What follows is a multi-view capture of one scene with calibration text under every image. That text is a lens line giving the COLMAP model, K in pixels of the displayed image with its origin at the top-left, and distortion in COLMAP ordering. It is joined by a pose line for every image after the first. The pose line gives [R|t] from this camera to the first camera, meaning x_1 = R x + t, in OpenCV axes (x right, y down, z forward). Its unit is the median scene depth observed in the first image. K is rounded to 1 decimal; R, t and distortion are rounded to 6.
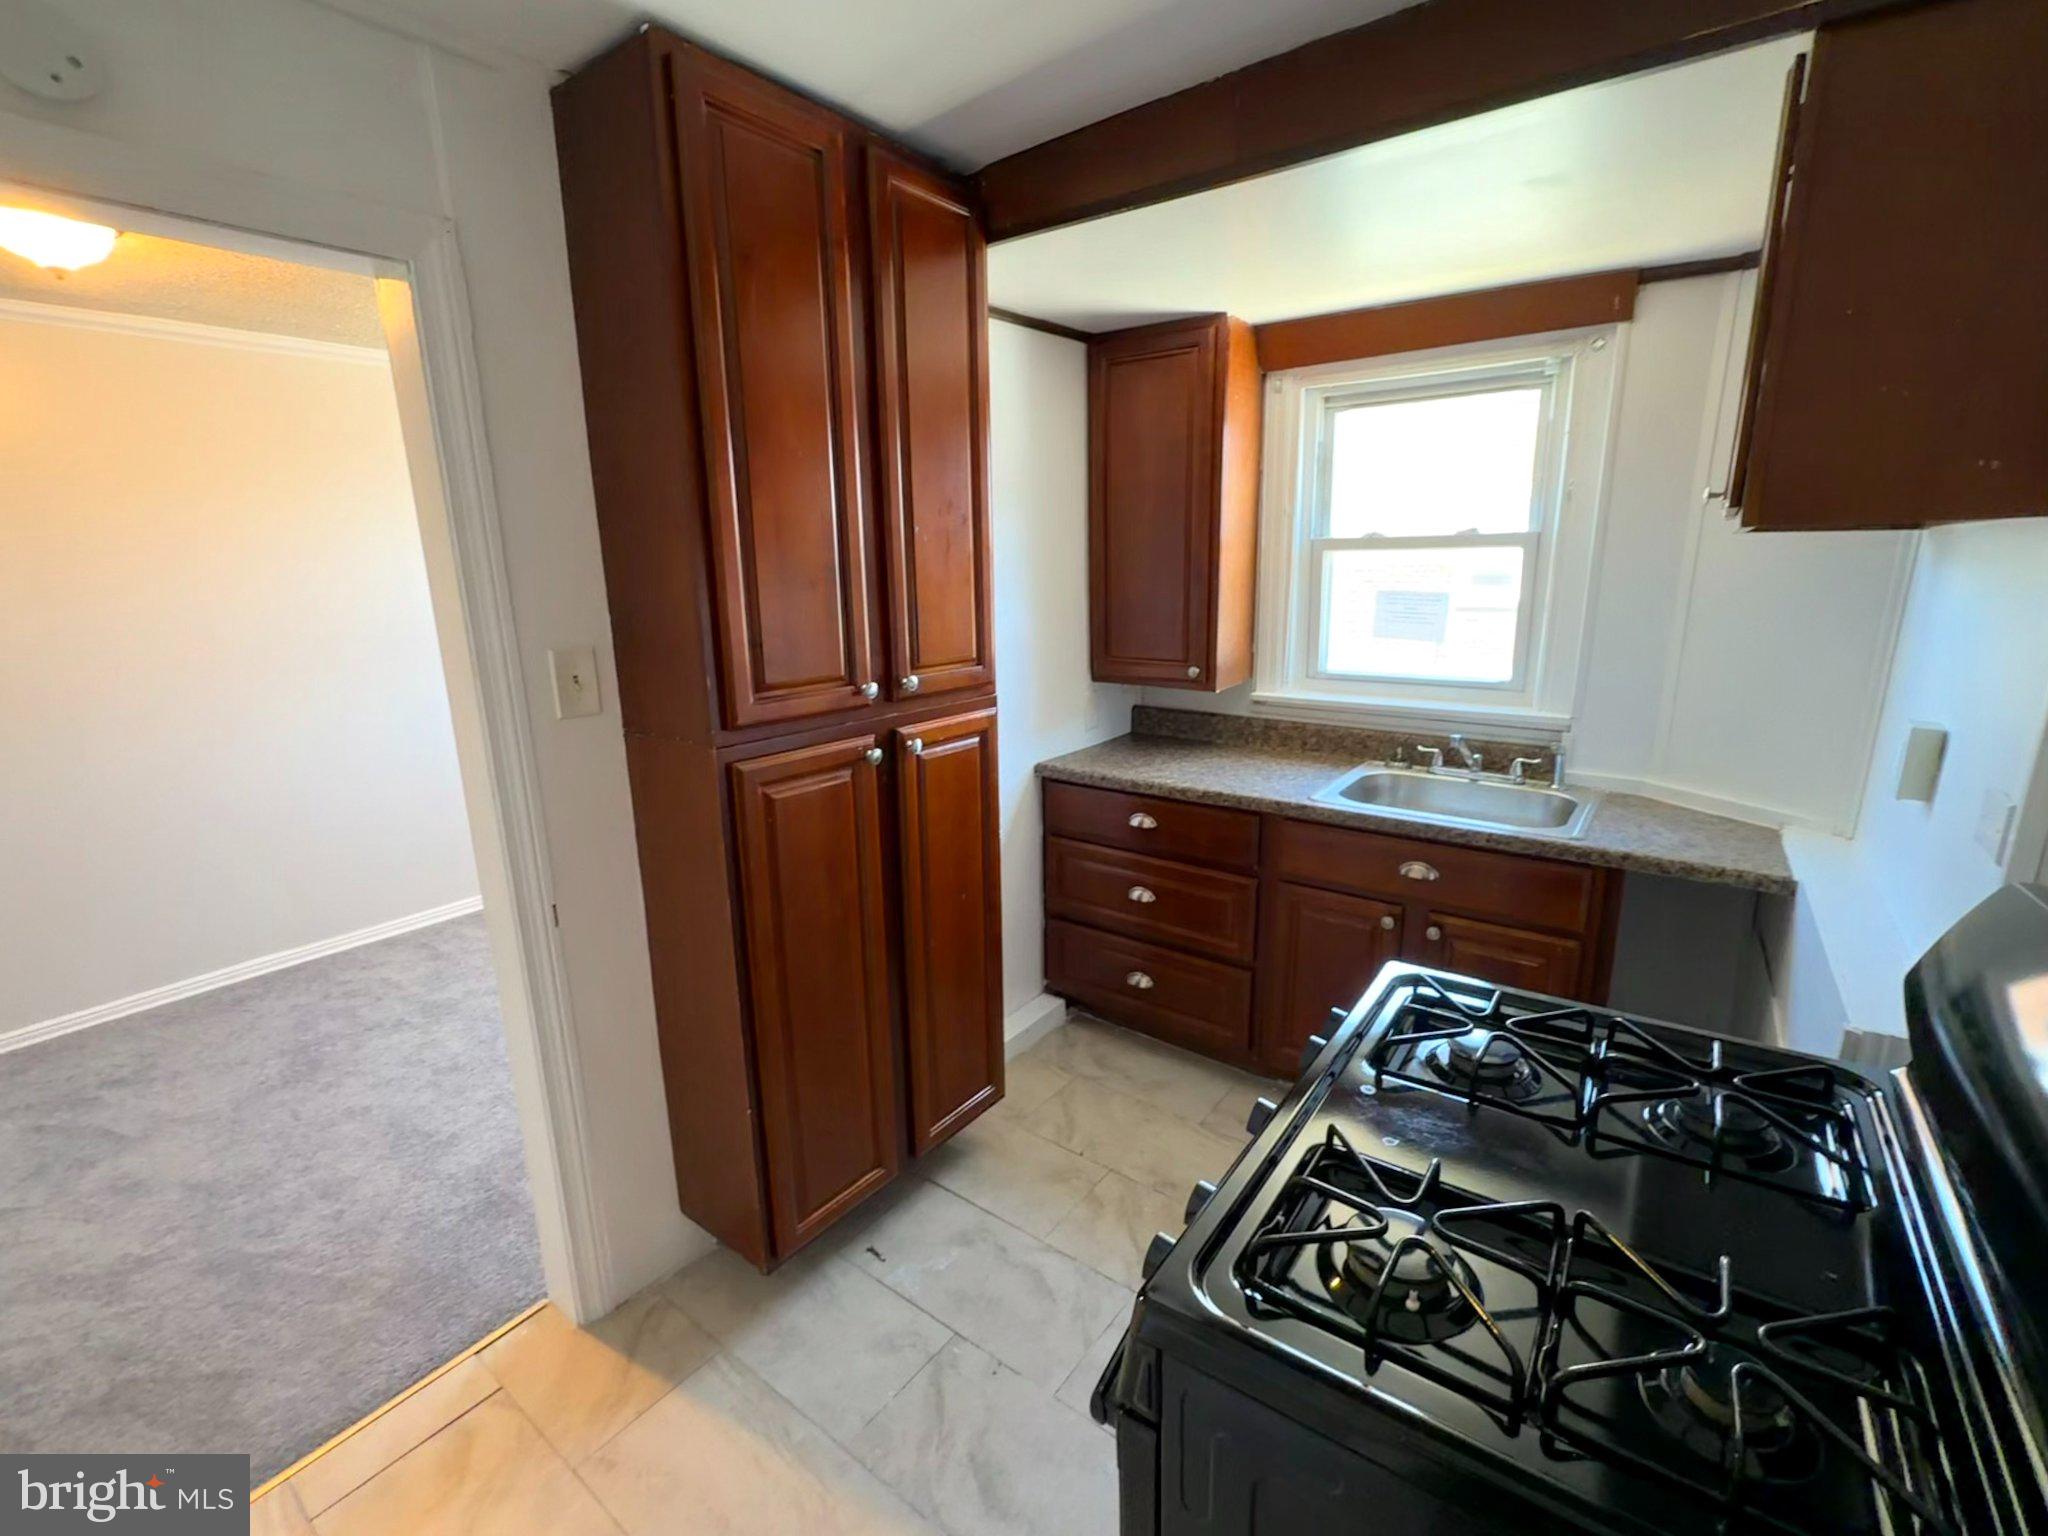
lens RADIAL K [[889.3, 0, 1025.9], [0, 889.3, 765.8], [0, 0, 1]] dist [0.000713, 0.000636]
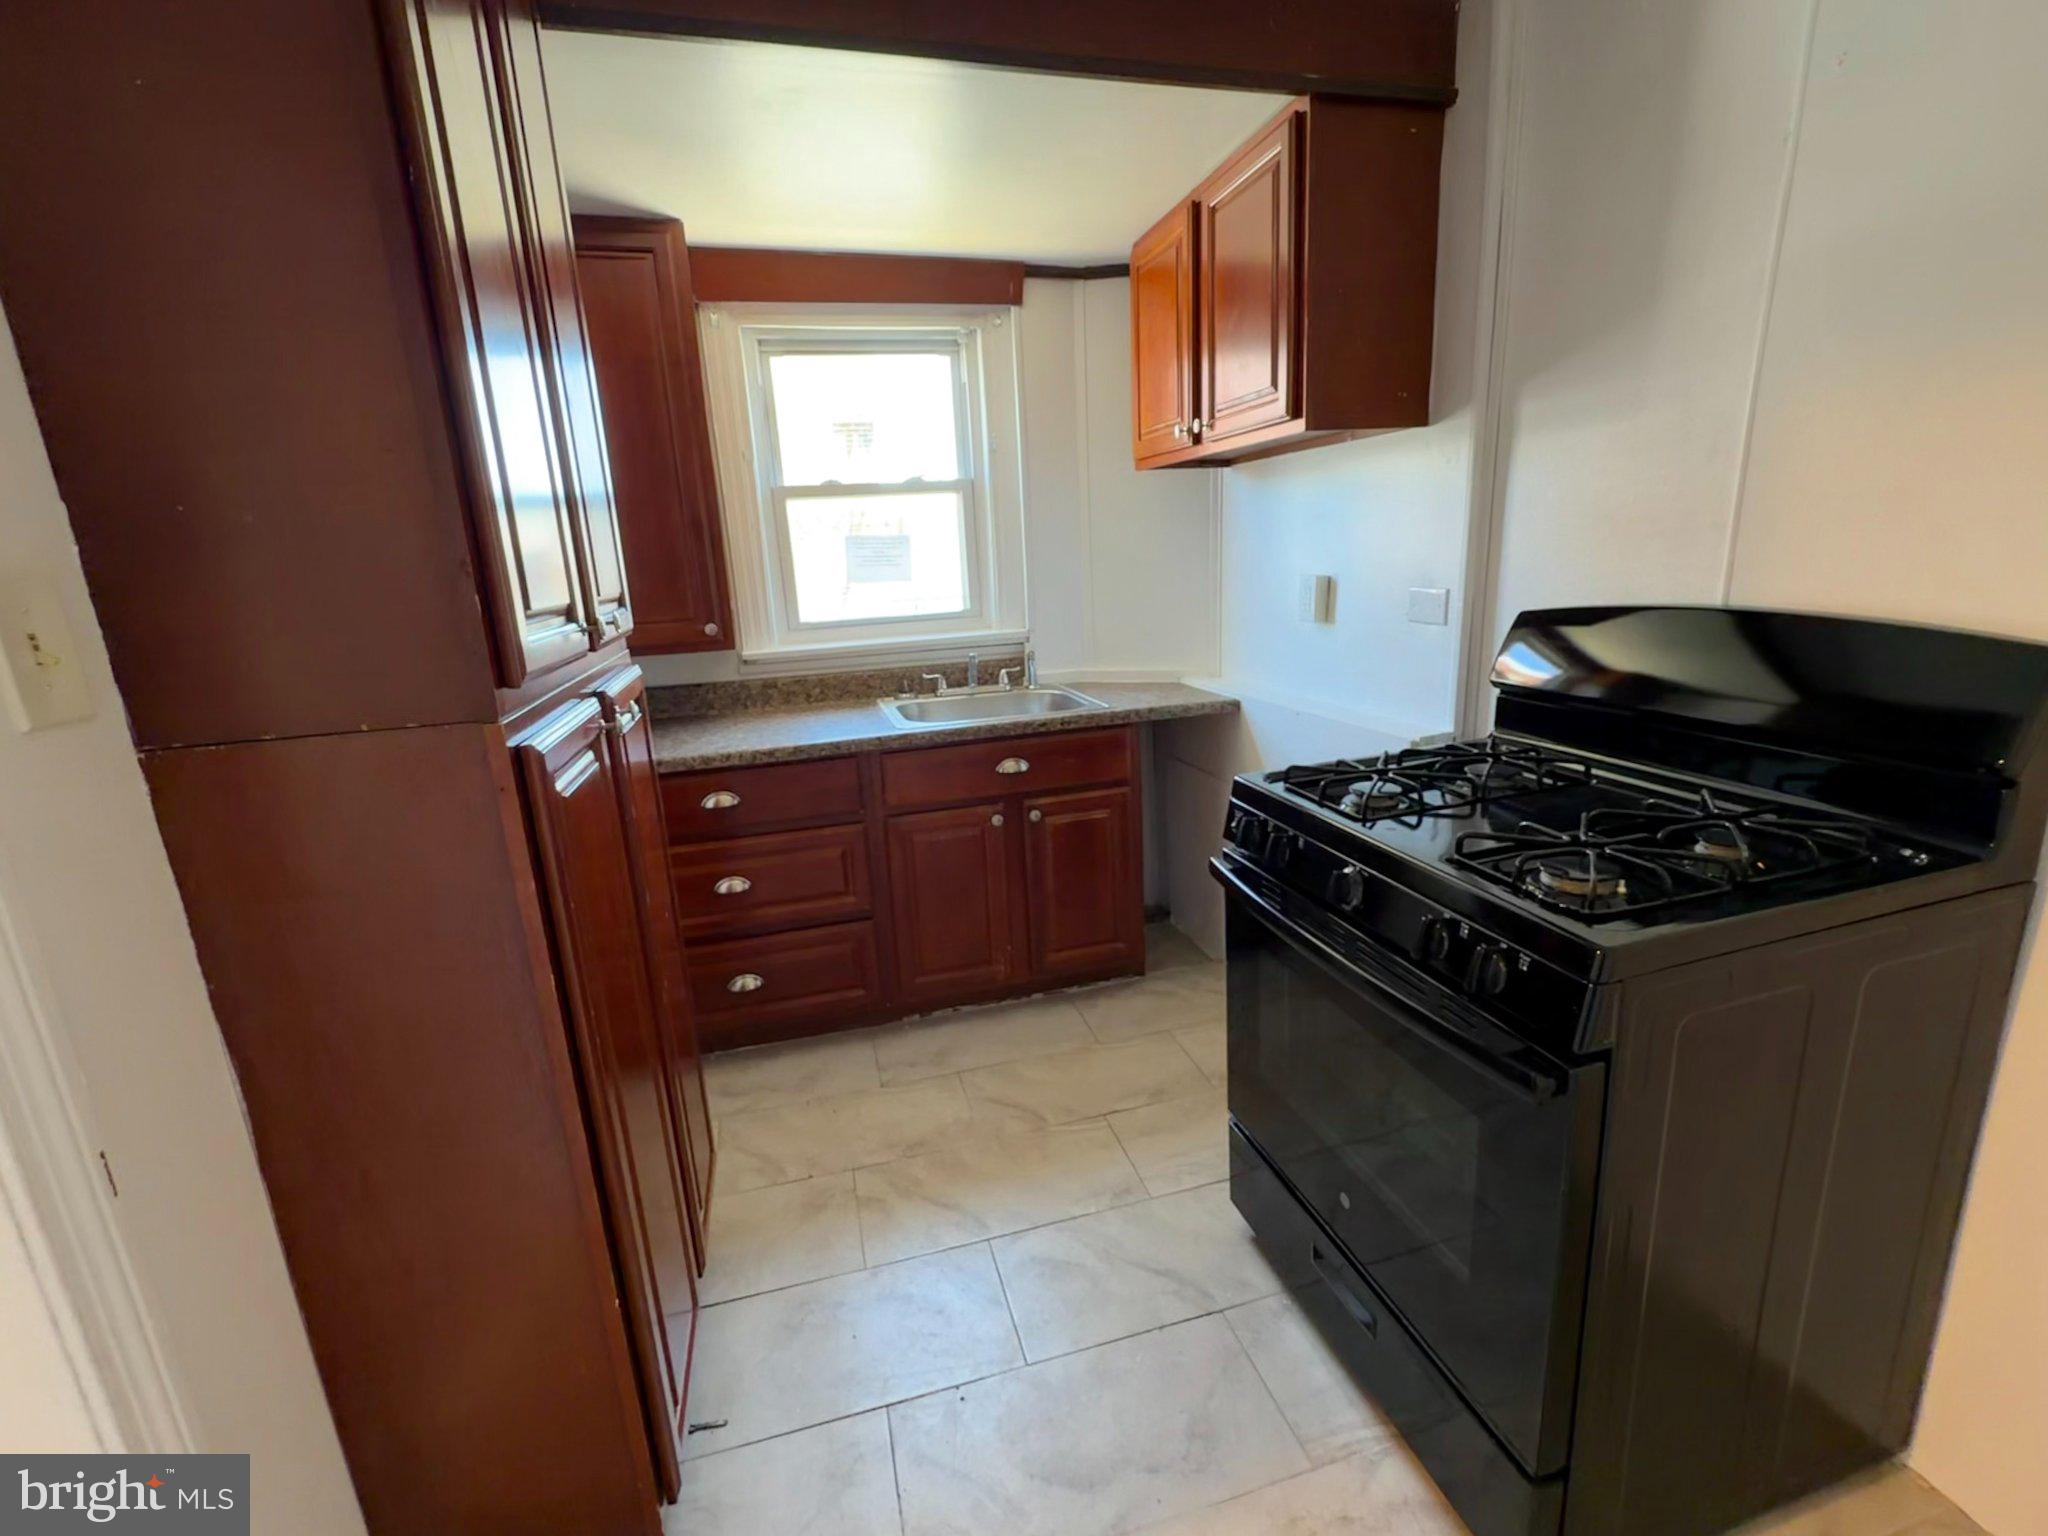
lens RADIAL K [[889.3, 0, 1023.5], [0, 889.3, 764.6], [0, 0, 1]] dist [0.000713, 0.000636]
pose [[0.623072, -0.207356, 0.754178, -0.340592], [0.219834, 0.971778, 0.085565, 0.019564], [-0.750636, 0.112480, 0.651072, 0.218040]]
